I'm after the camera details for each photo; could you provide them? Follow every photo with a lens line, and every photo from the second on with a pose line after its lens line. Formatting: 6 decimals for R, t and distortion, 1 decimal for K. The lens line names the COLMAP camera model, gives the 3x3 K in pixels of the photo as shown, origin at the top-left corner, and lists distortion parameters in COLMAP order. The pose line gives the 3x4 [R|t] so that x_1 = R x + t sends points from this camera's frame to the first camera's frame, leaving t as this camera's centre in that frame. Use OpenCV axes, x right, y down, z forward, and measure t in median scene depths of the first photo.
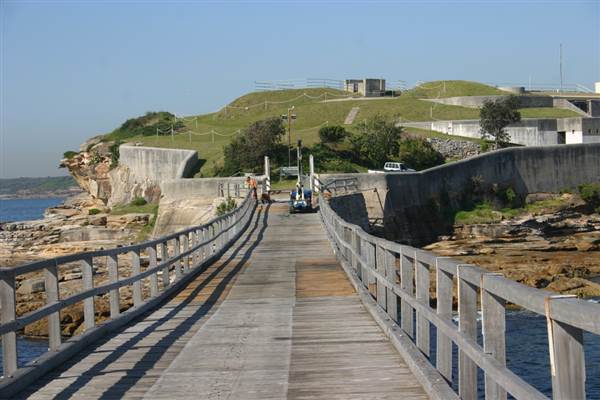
lens RADIAL K [[495.7, 0, 300.0], [0, 495.7, 200.3], [0, 0, 1]] dist [-0.157194, 0.135590]
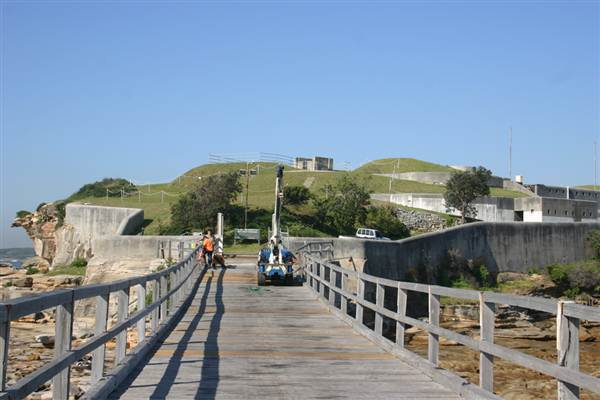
lens RADIAL K [[928.2, 0, 301.1], [0, 928.2, 200.8], [0, 0, 1]] dist [-0.073843, 0.004436]
pose [[0.998930, 0.044509, 0.012579, 0.060362], [-0.043570, 0.996798, -0.067050, -0.014001], [-0.015523, 0.066430, 0.997670, -0.709449]]
